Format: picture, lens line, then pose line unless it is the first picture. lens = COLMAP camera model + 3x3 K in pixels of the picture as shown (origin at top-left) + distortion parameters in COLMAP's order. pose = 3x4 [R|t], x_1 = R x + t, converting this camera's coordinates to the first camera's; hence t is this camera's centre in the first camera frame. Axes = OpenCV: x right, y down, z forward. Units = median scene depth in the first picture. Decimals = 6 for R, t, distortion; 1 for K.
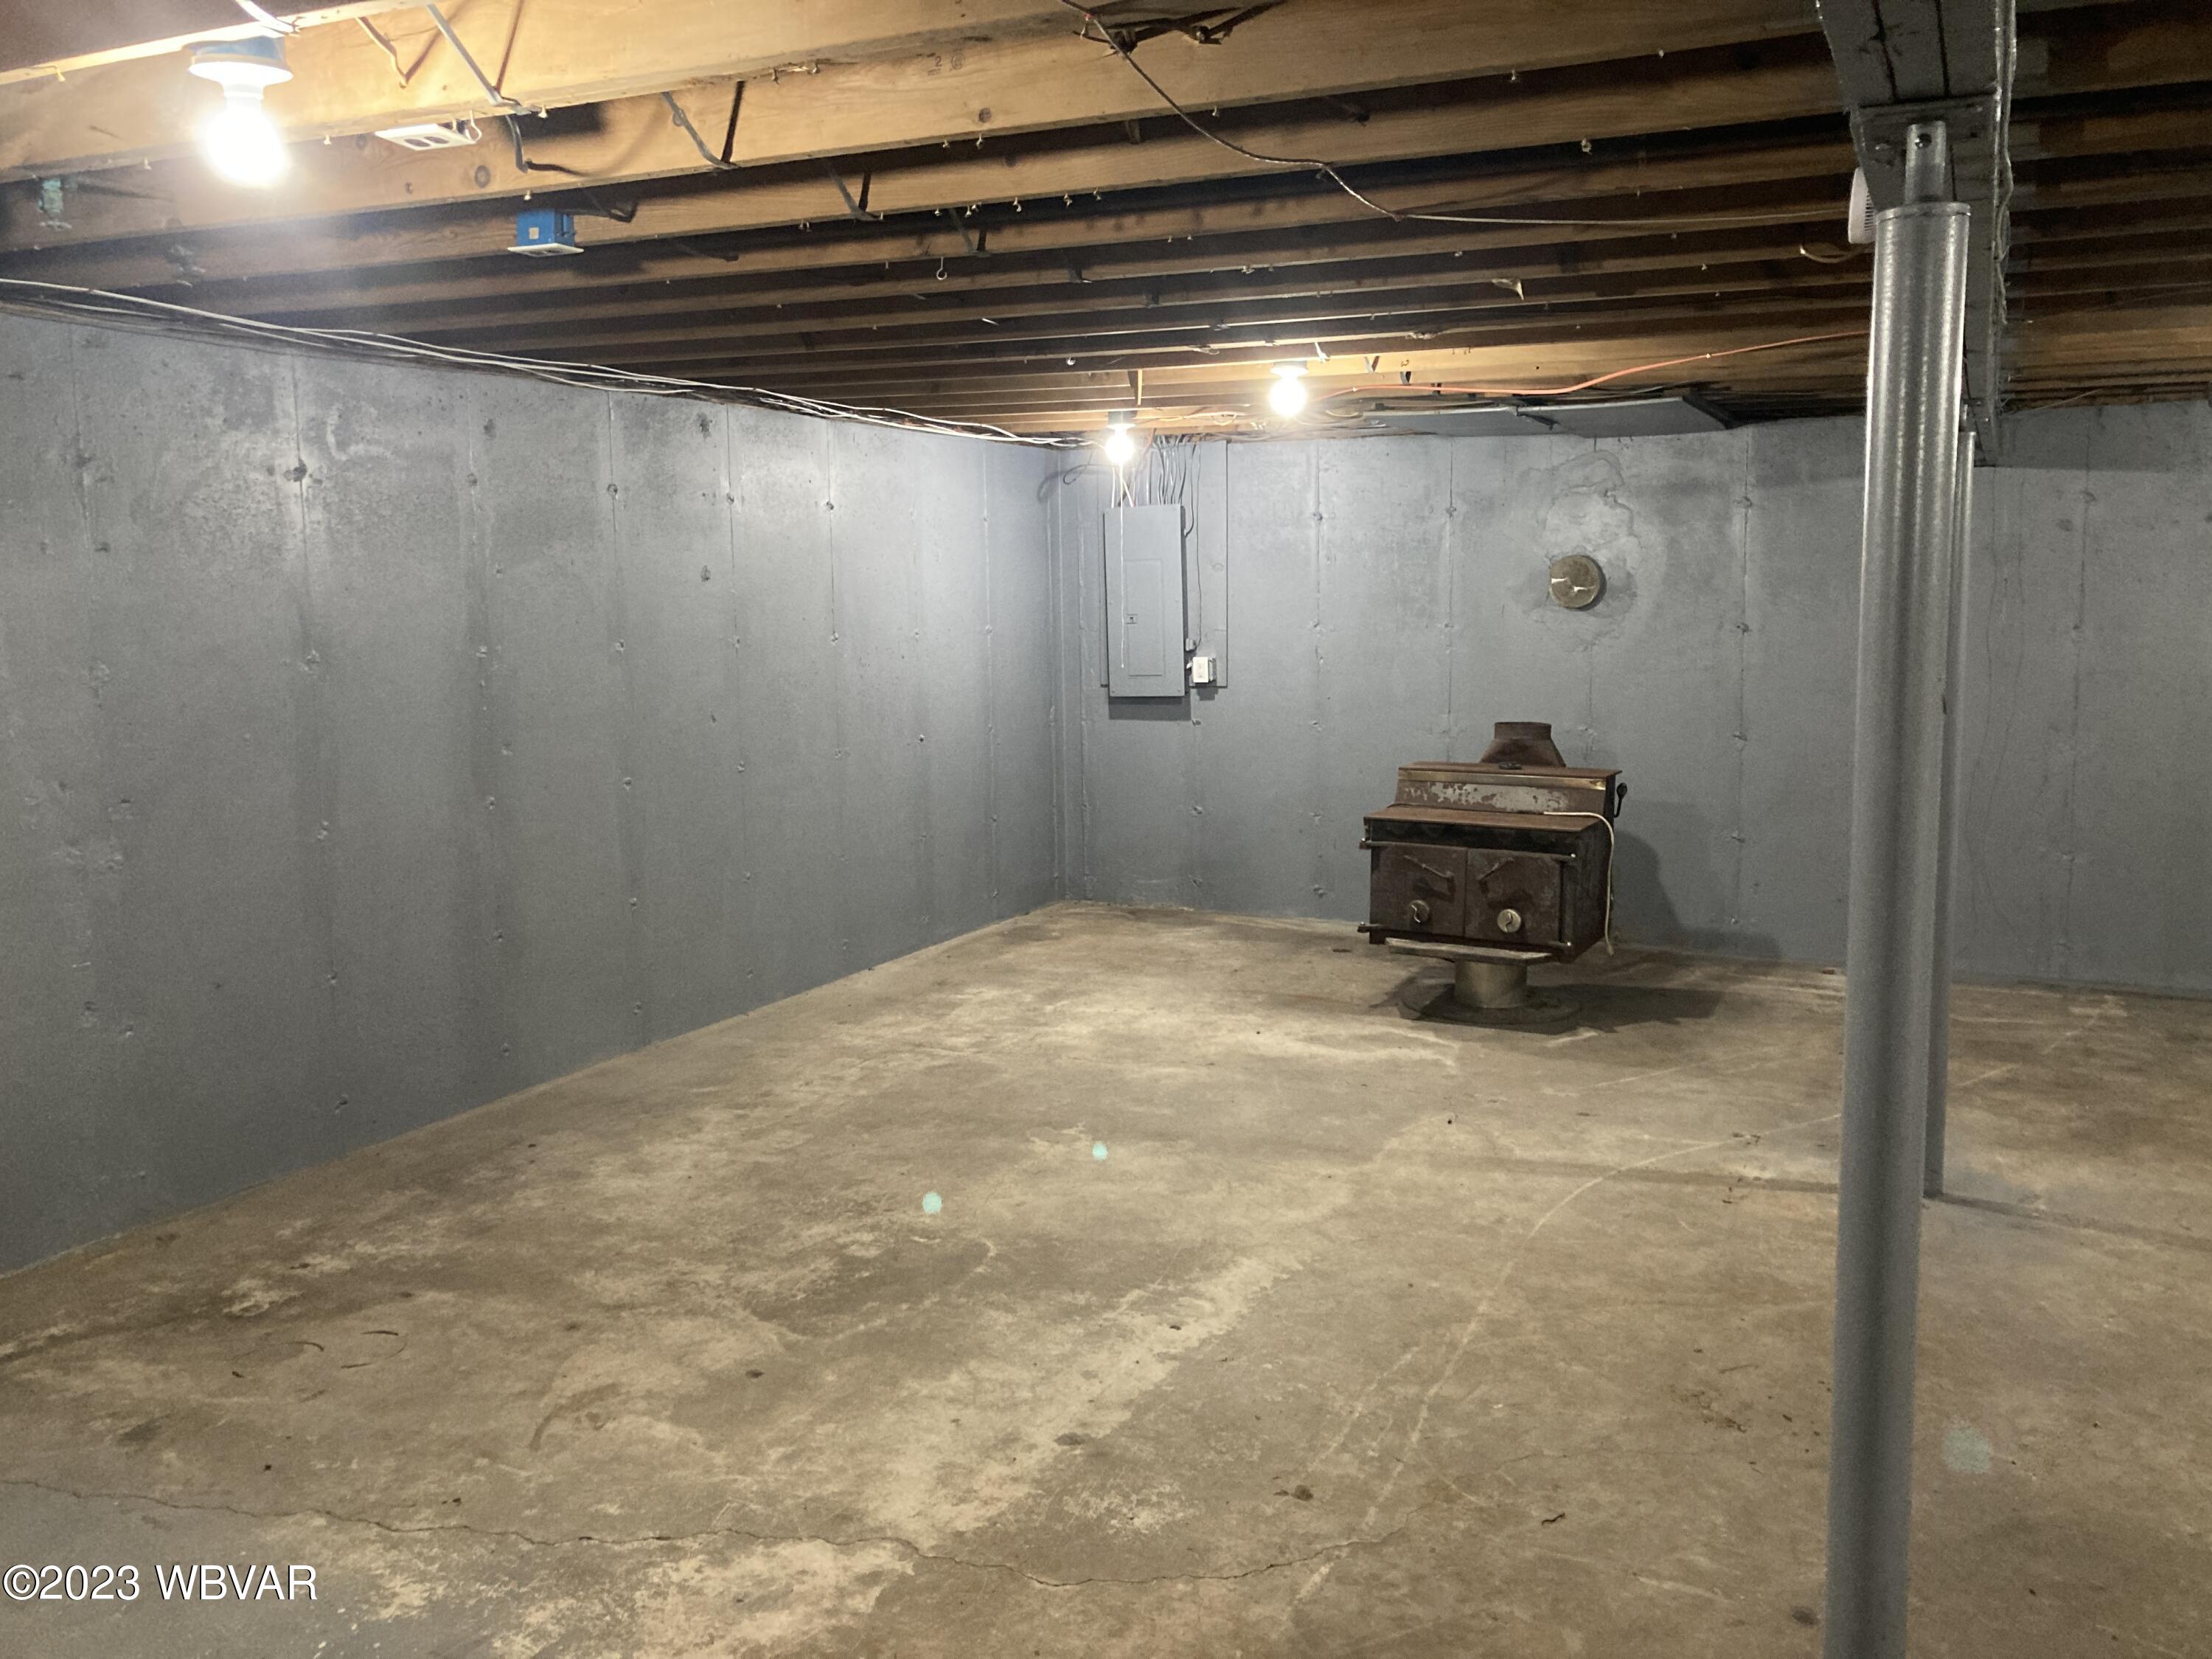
lens RADIAL K [[1806.1, 0, 1113.3], [0, 1806.1, 794.9], [0, 0, 1]] dist [0.014810, -0.002600]
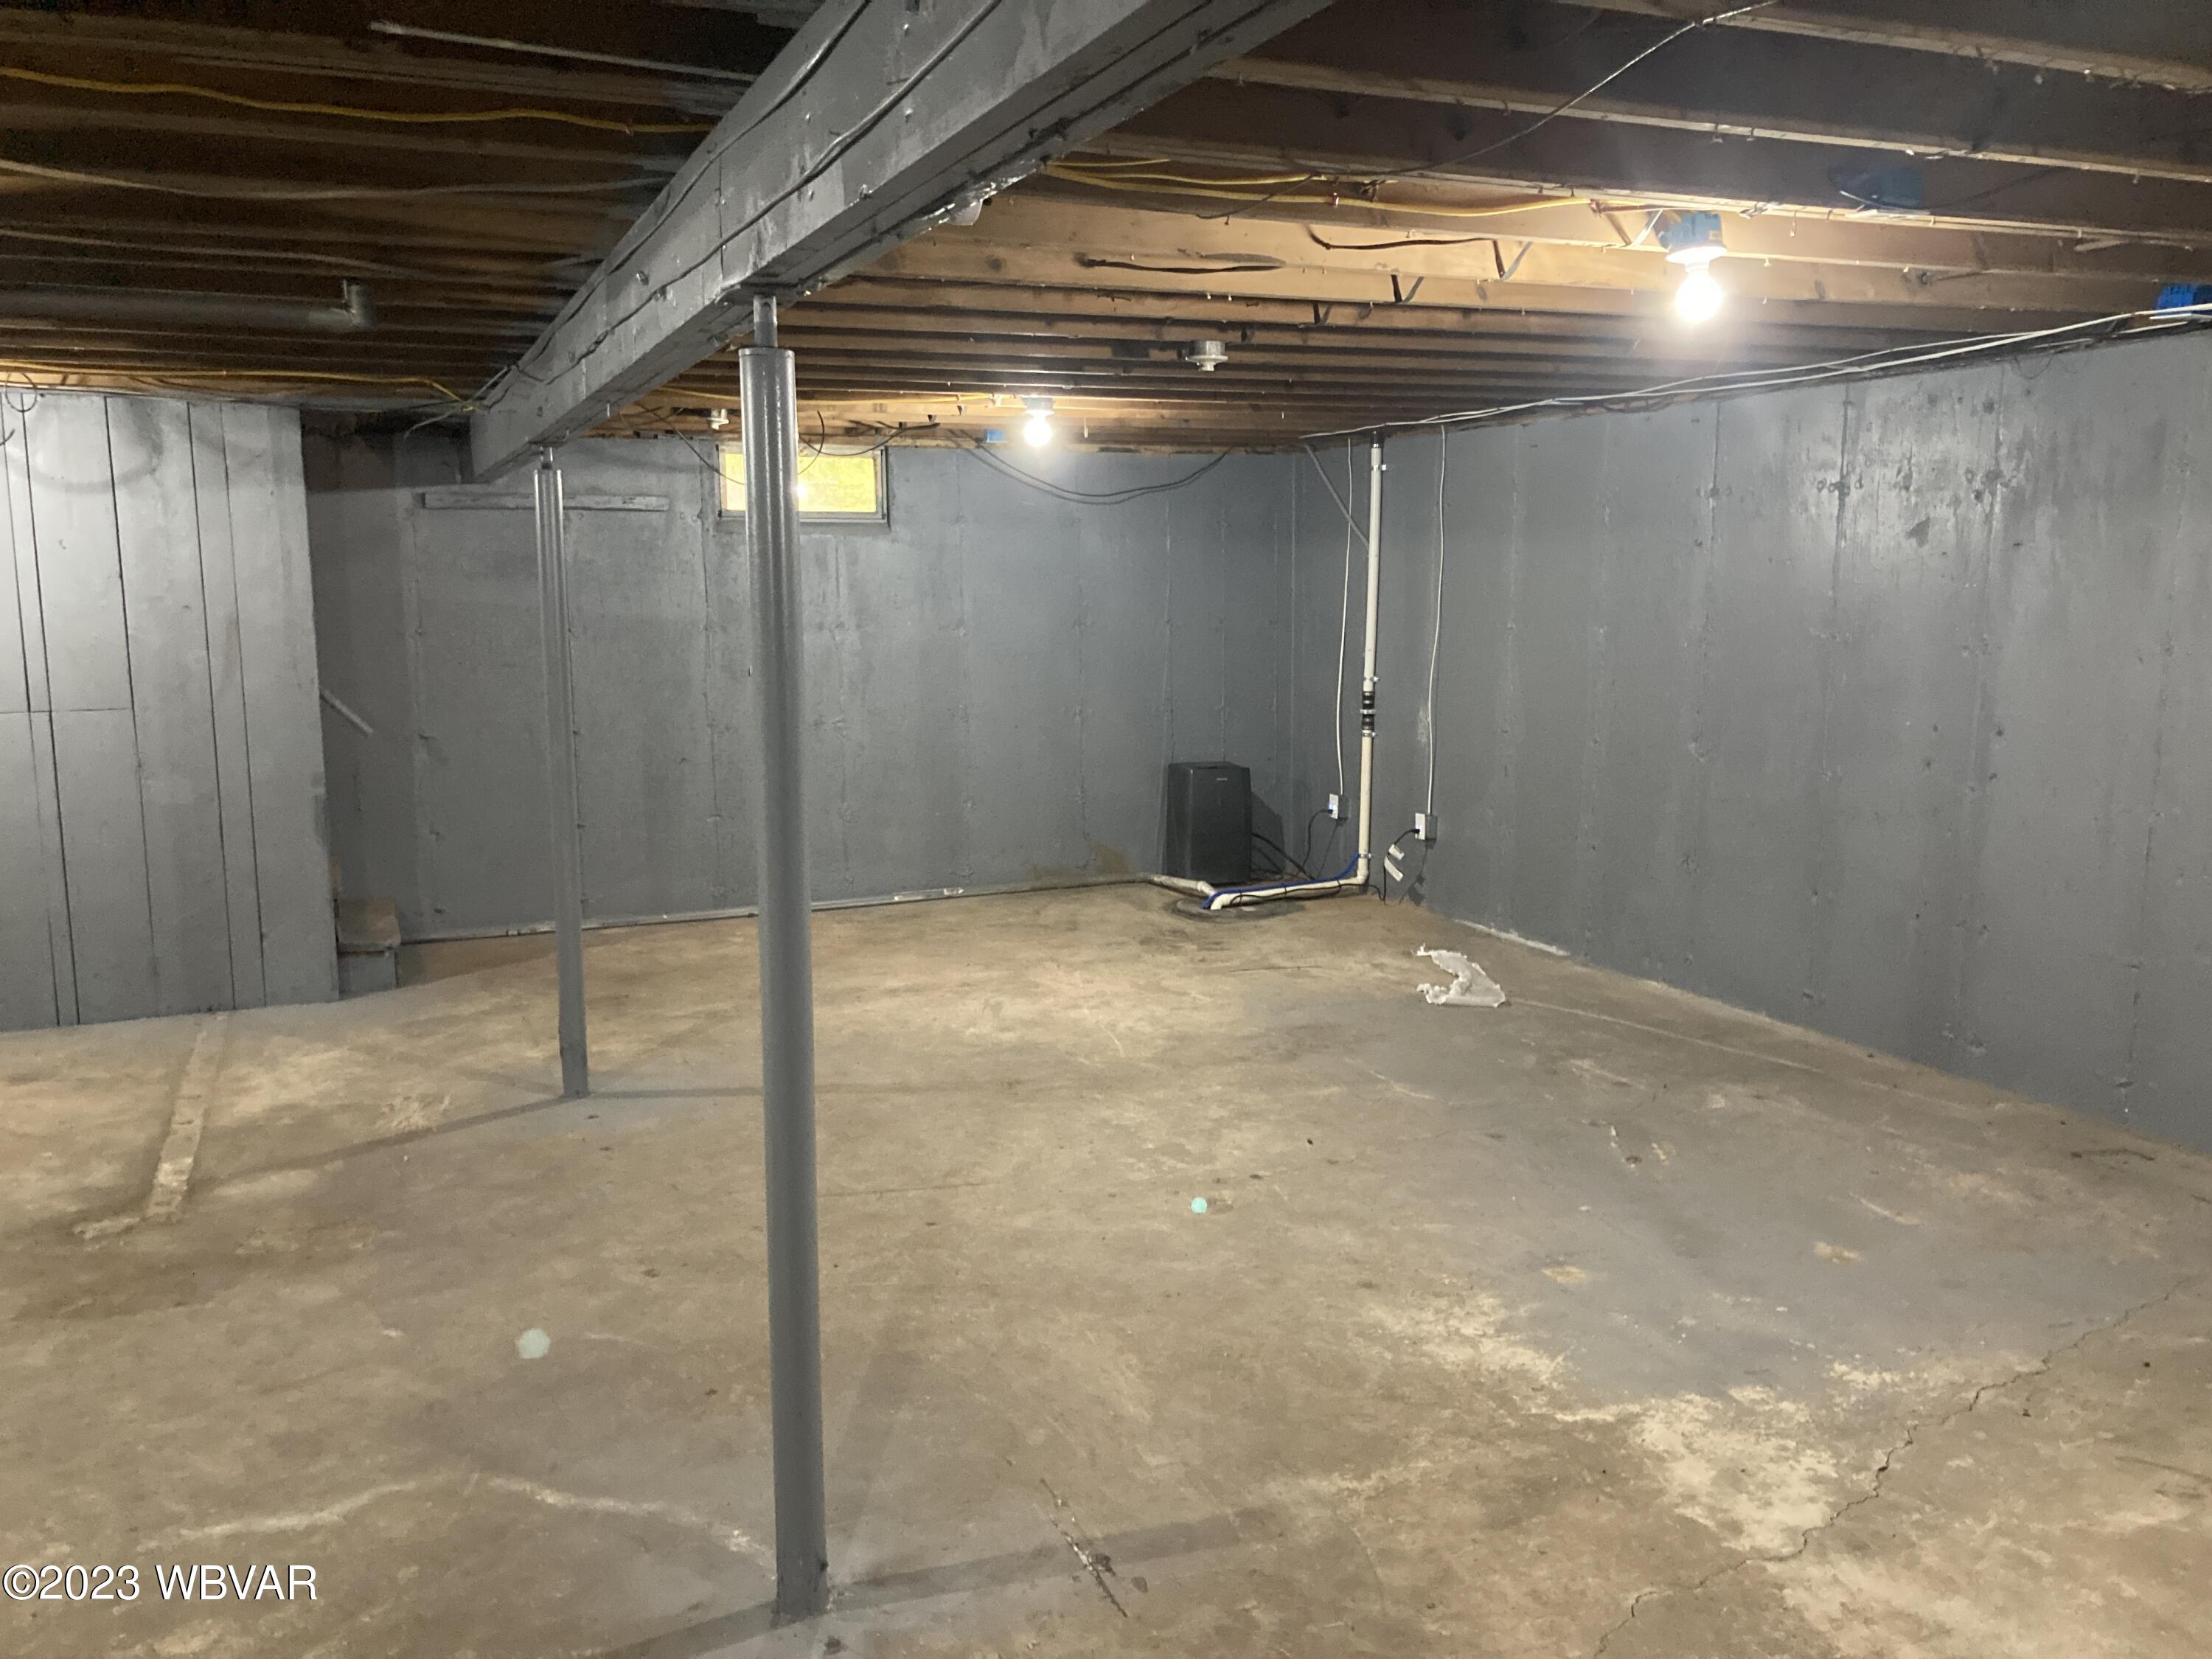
lens RADIAL K [[1838.6, 0, 1124.7], [0, 1838.6, 814.3], [0, 0, 1]] dist [0.027825, -0.004224]
pose [[-0.643214, 0.111766, -0.757485, 0.794428], [-0.091357, 0.971020, 0.220848, -0.153297], [0.760217, 0.211254, -0.614363, 1.227823]]
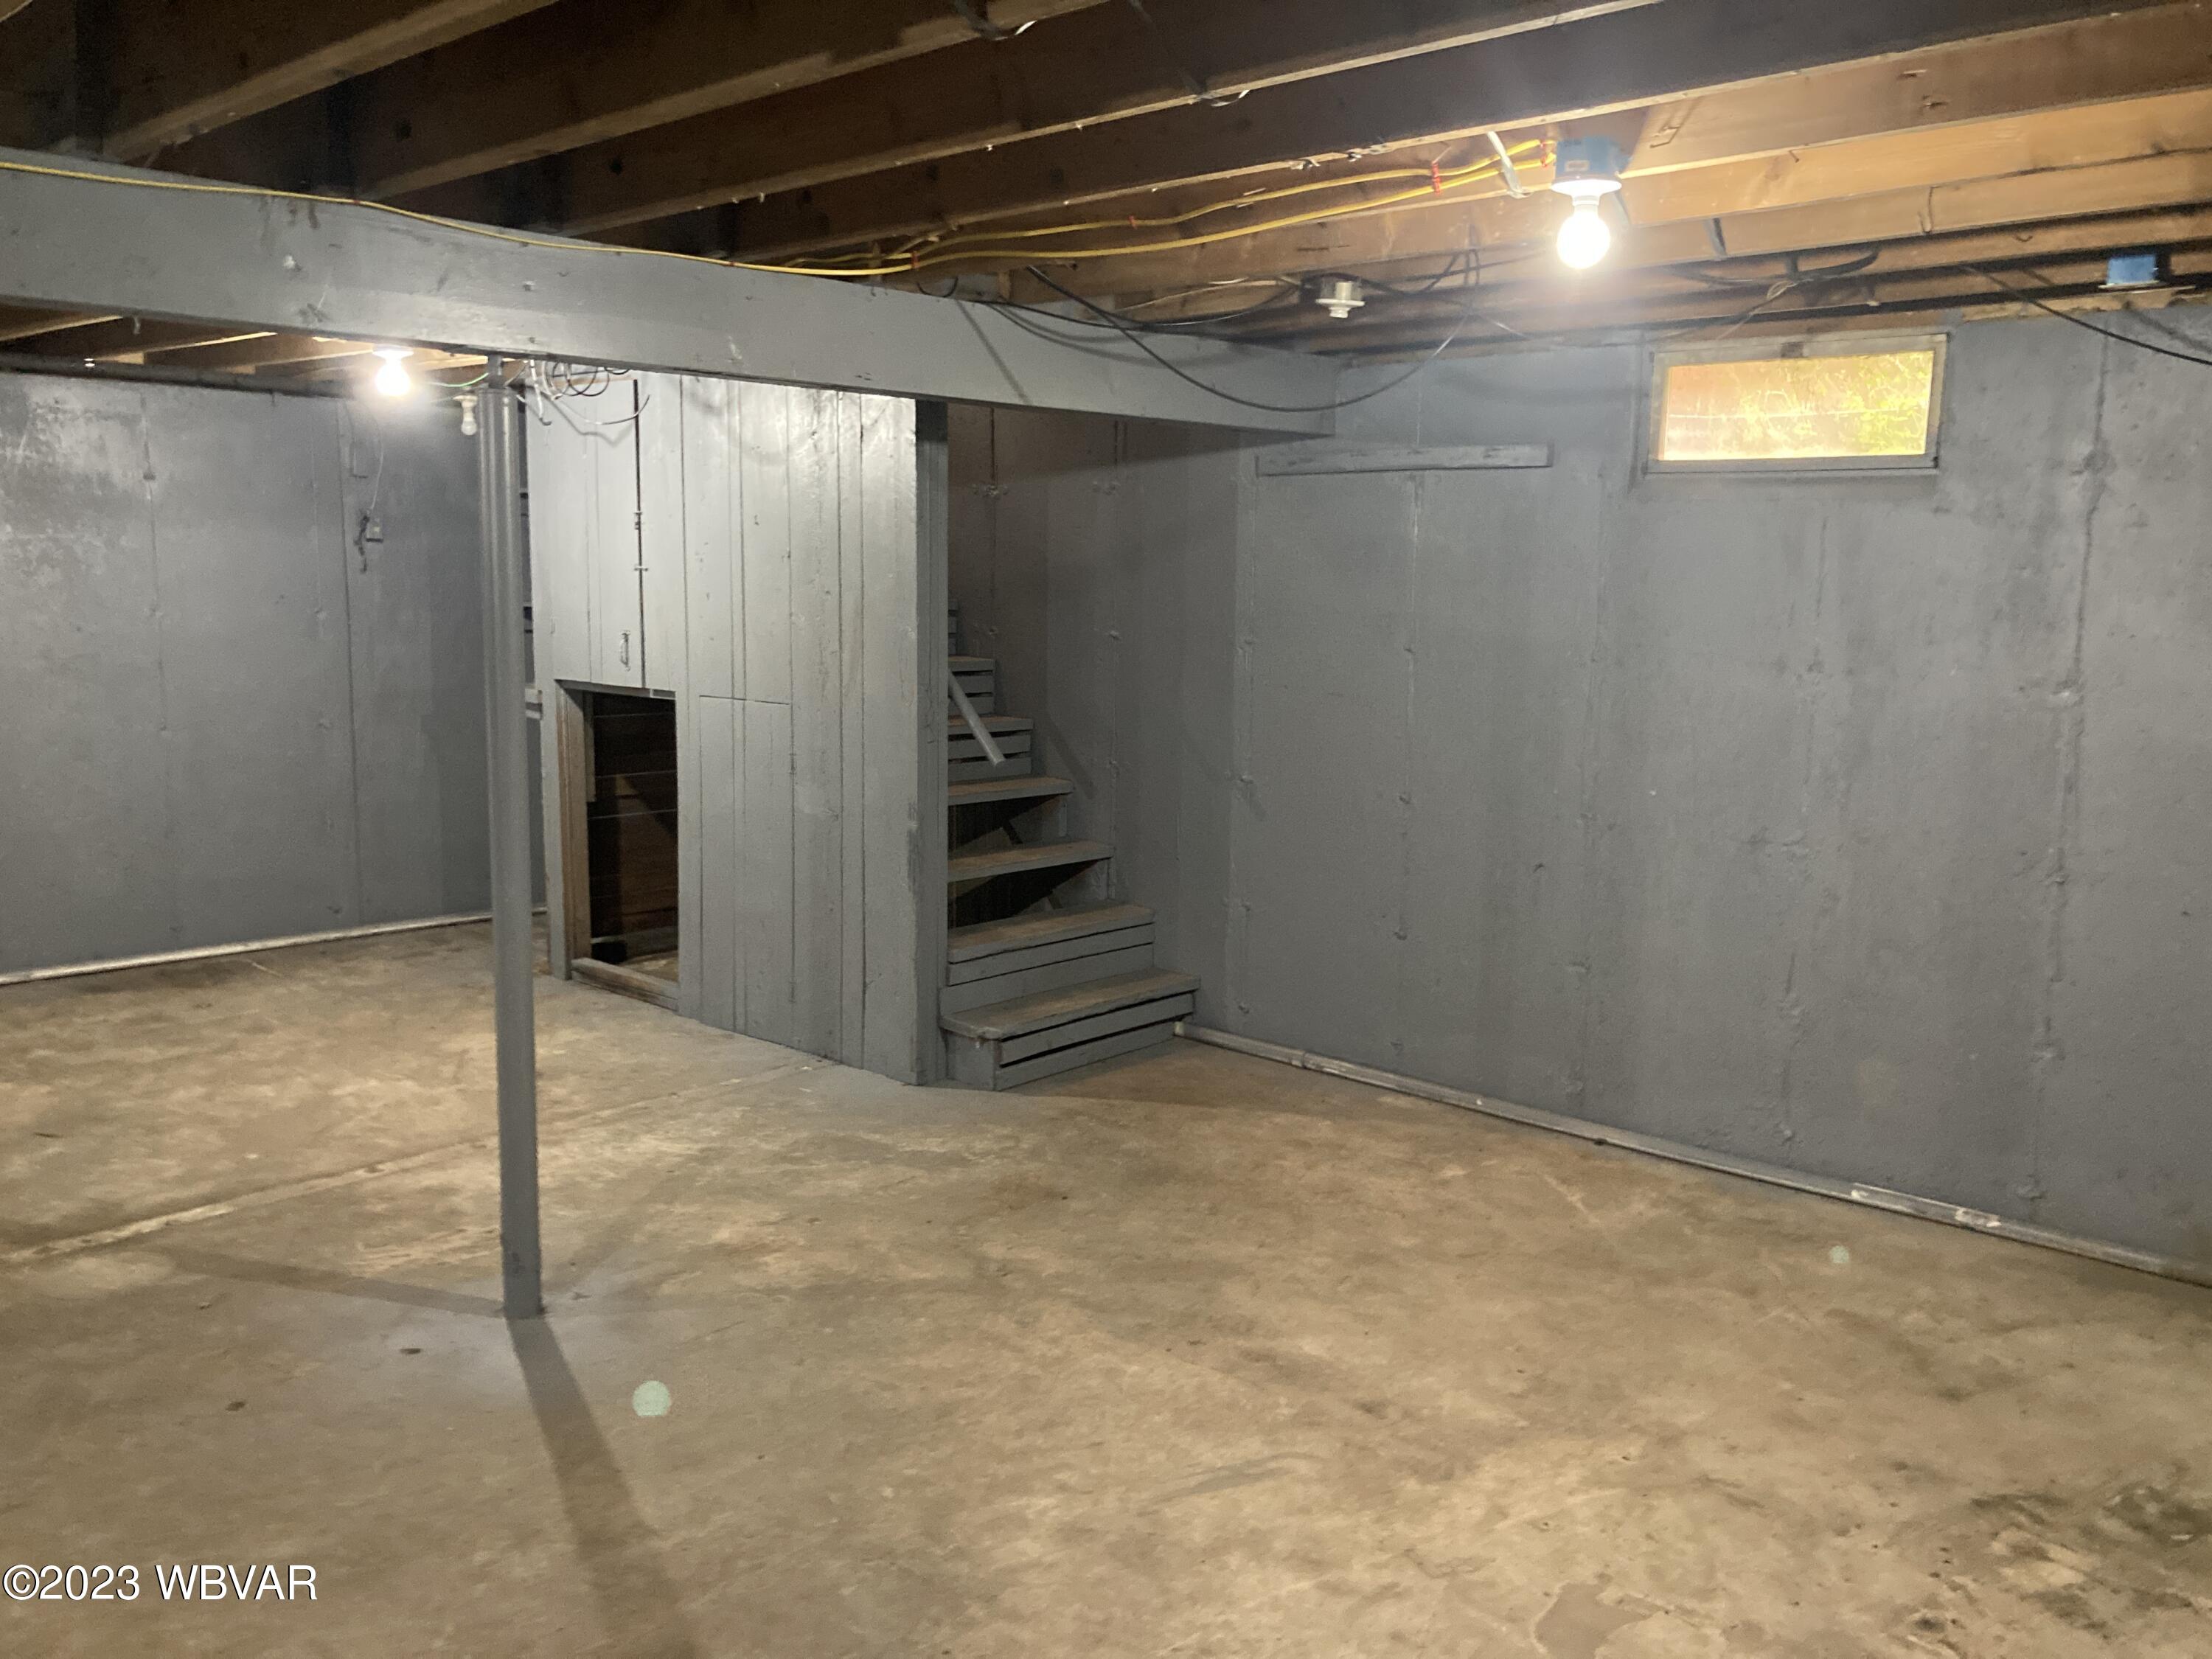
lens RADIAL K [[1806.1, 0, 1113.3], [0, 1806.1, 794.9], [0, 0, 1]] dist [0.014810, -0.002600]
pose [[-0.960400, -0.041976, 0.275446, -0.891626], [0.028687, 0.968436, 0.247605, -0.060535], [-0.277145, 0.245701, -0.928882, 0.697044]]
